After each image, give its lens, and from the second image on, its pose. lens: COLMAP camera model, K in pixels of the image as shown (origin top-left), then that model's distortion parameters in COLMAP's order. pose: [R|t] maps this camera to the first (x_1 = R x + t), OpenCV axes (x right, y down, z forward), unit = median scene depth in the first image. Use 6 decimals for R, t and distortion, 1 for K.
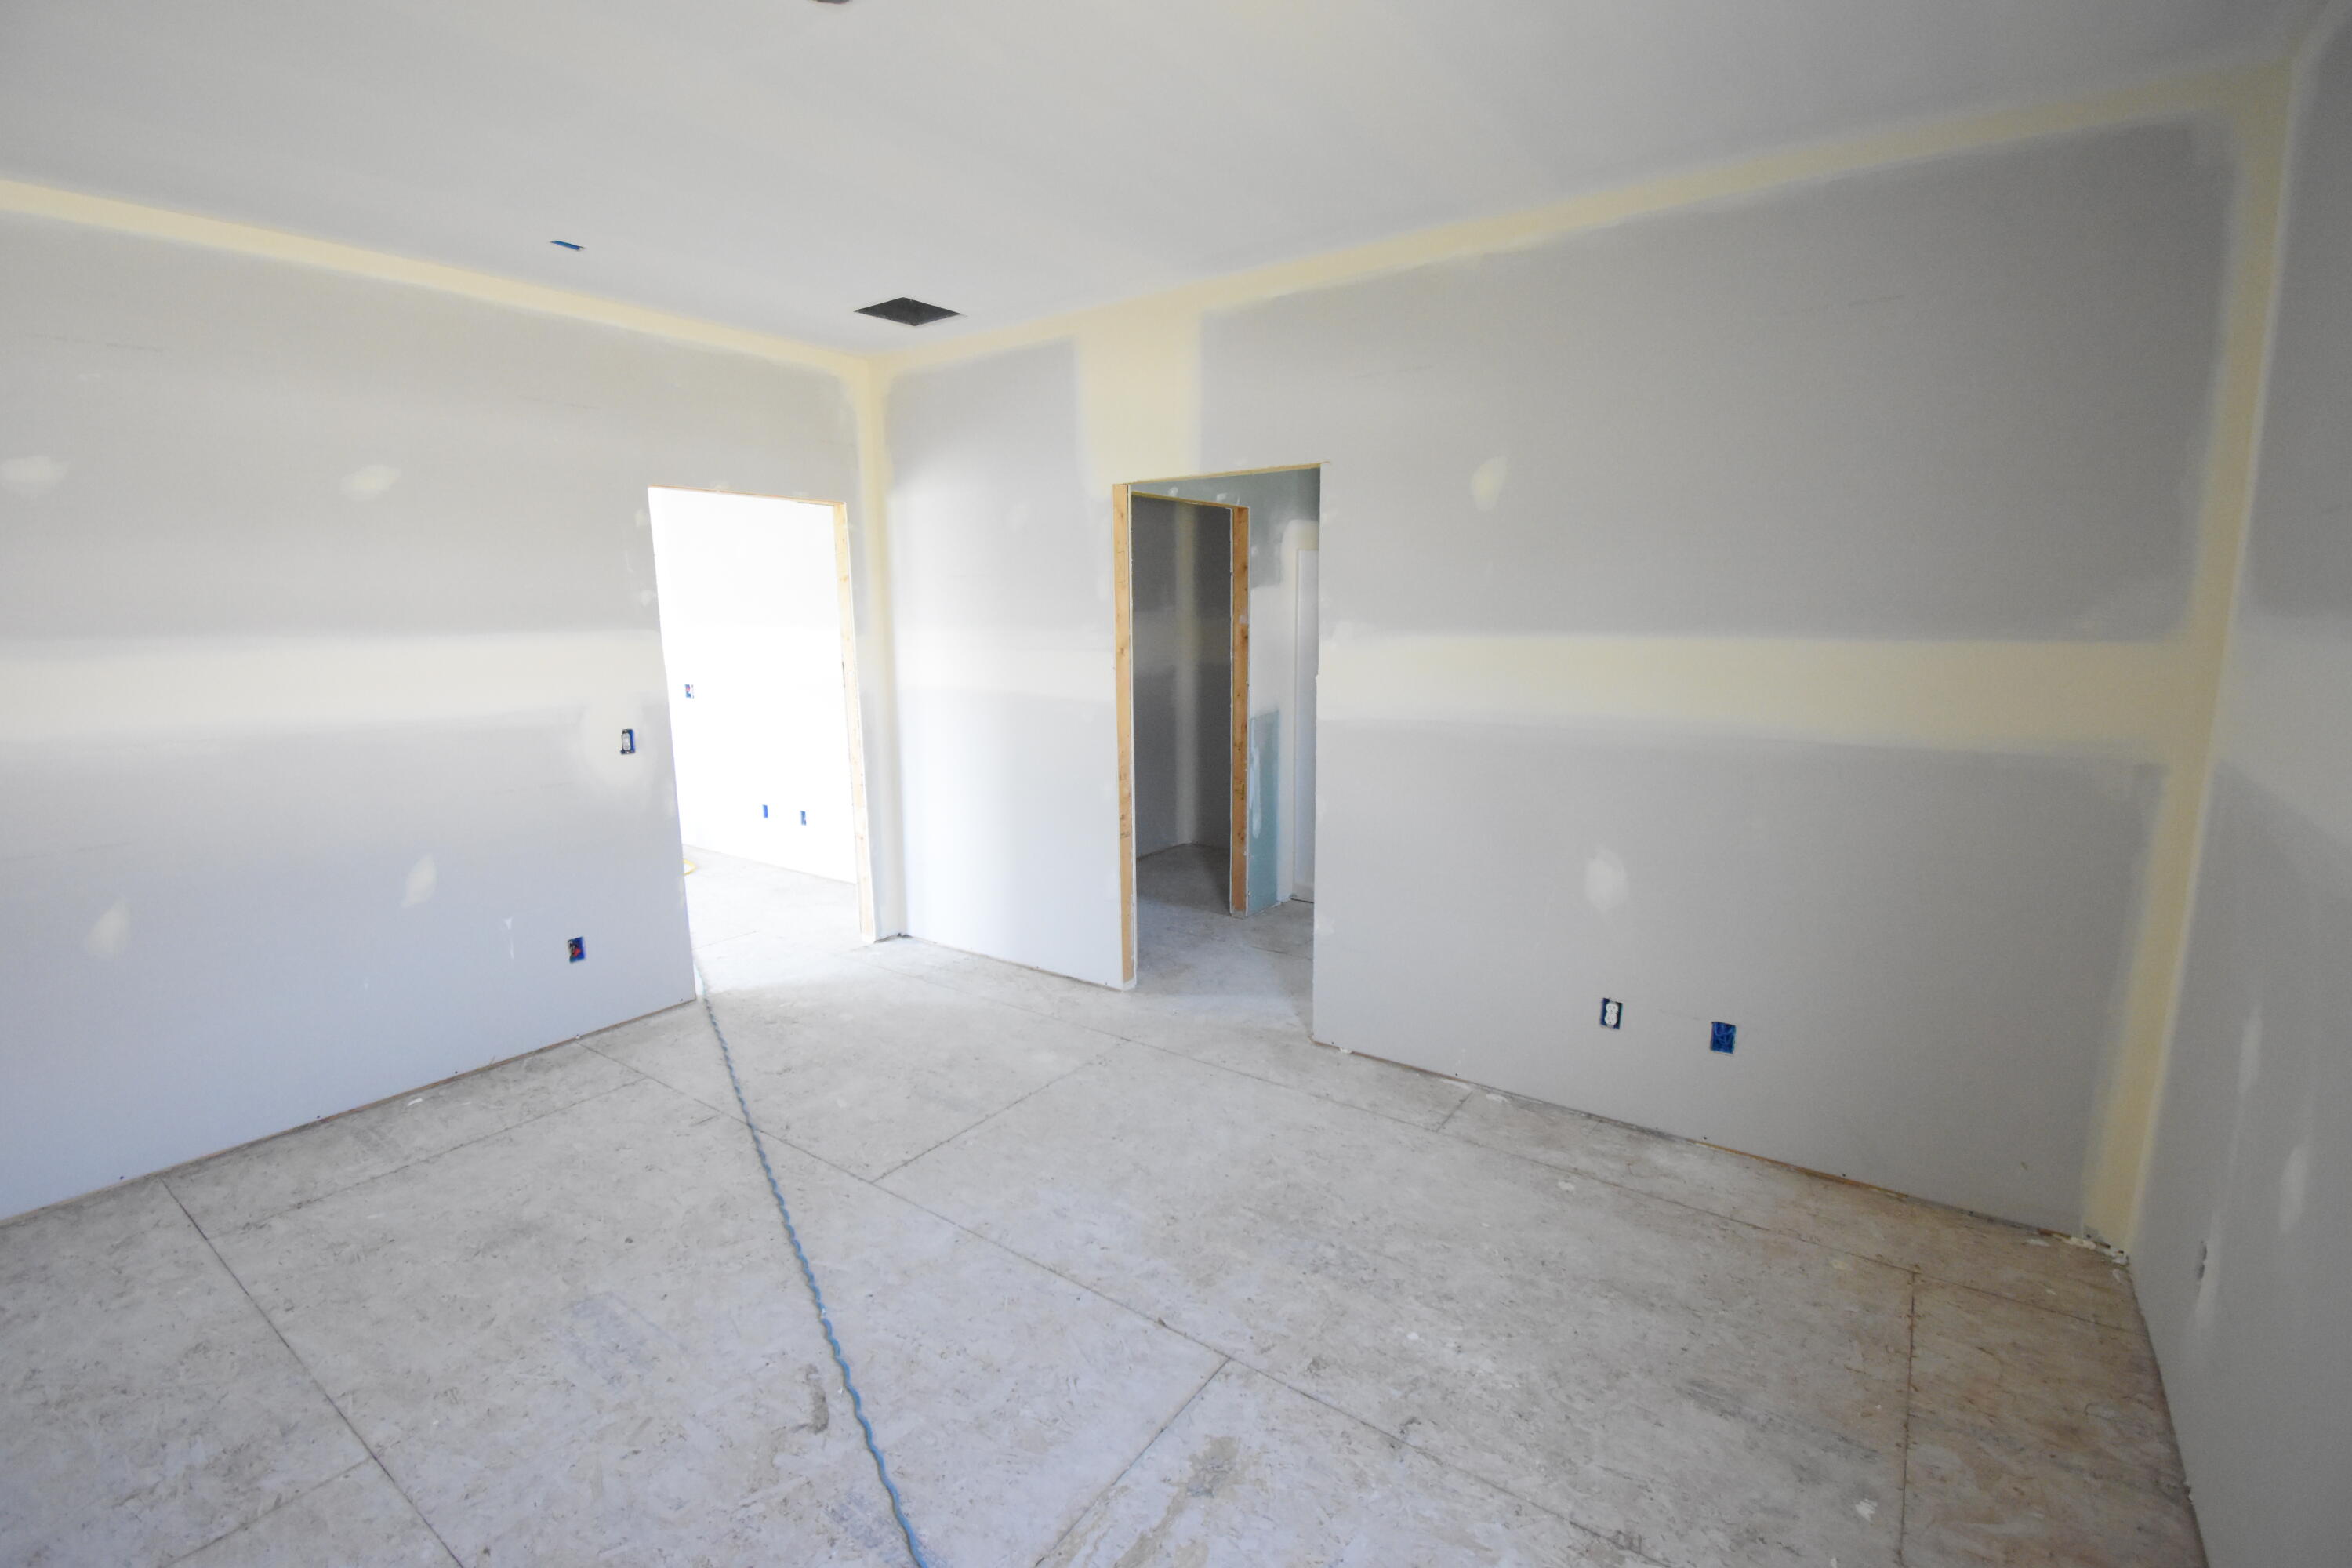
lens RADIAL K [[1036.3, 0, 1171.9], [0, 1036.3, 786.4], [0, 0, 1]] dist [0.018589, -0.025755]
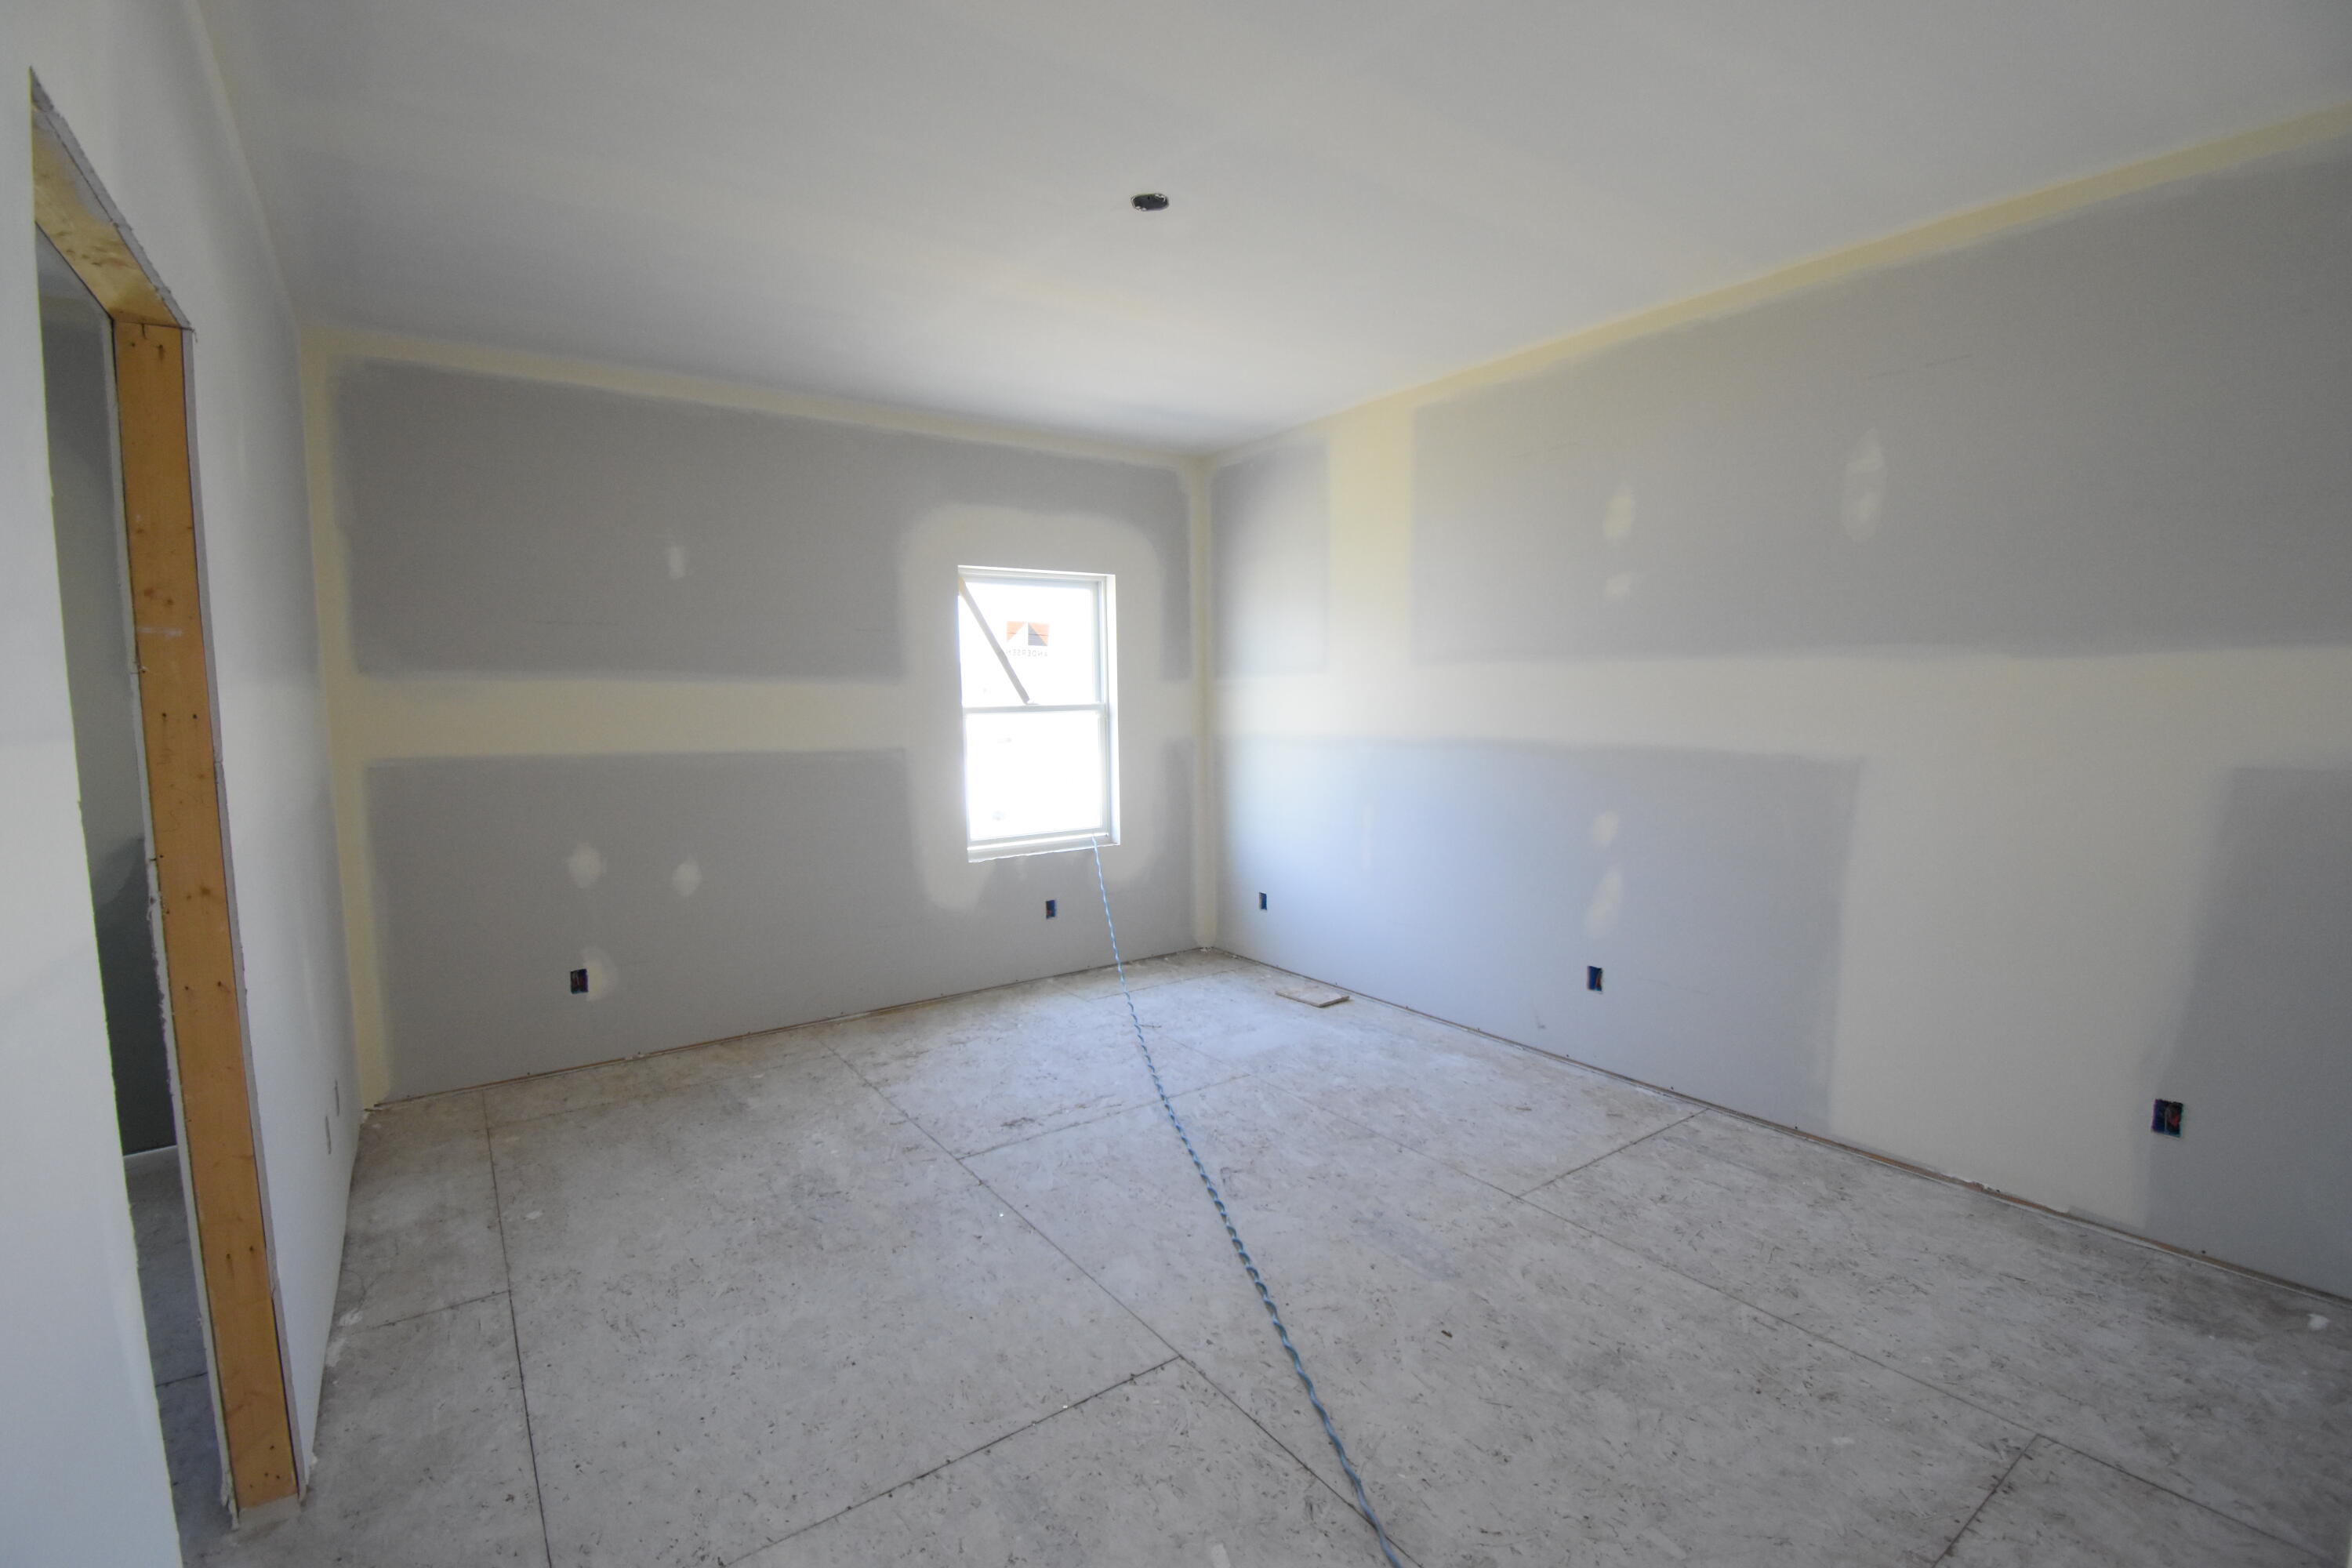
lens RADIAL K [[1036.3, 0, 1171.9], [0, 1036.3, 786.4], [0, 0, 1]] dist [0.018589, -0.025755]
pose [[-0.945362, -0.008030, 0.325924, -0.541926], [0.077246, 0.965714, 0.247850, -0.226929], [-0.316739, 0.259484, -0.912329, 1.626163]]
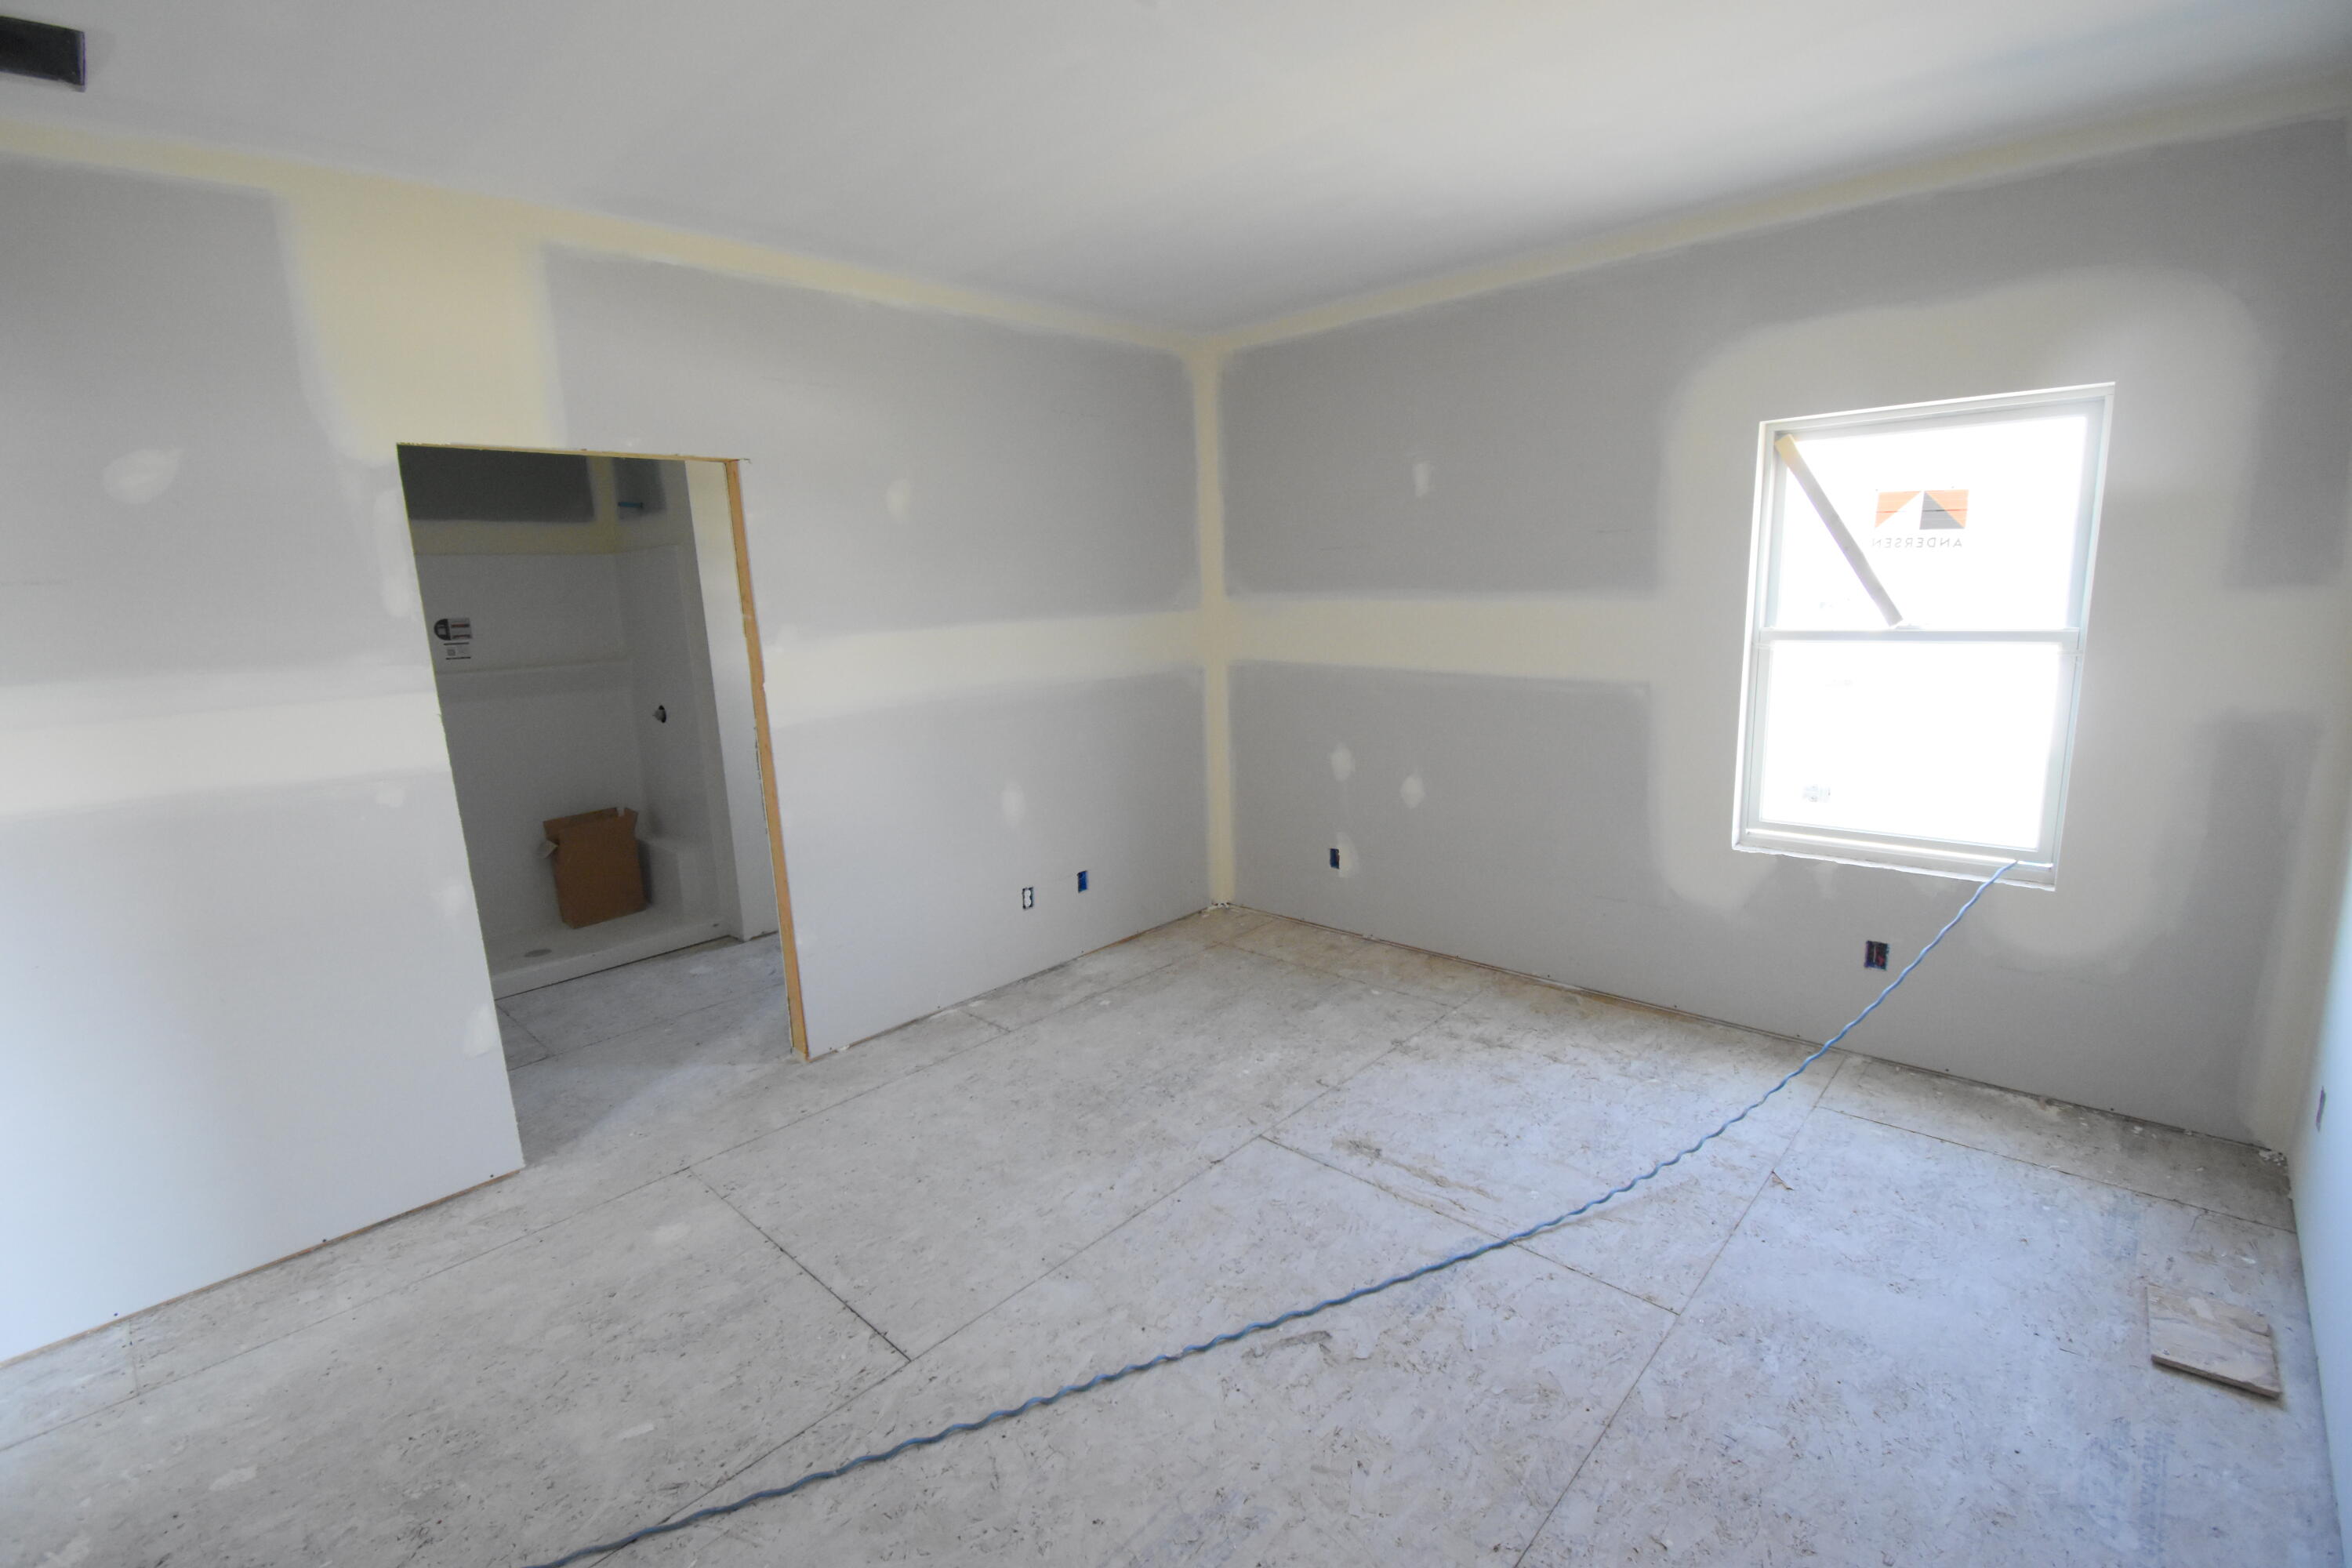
lens RADIAL K [[1036.3, 0, 1171.9], [0, 1036.3, 786.4], [0, 0, 1]] dist [0.018589, -0.025755]
pose [[0.134363, -0.188464, 0.972845, -0.944823], [0.207755, 0.965286, 0.158306, -0.110934], [-0.968909, 0.180843, 0.168853, 0.616562]]
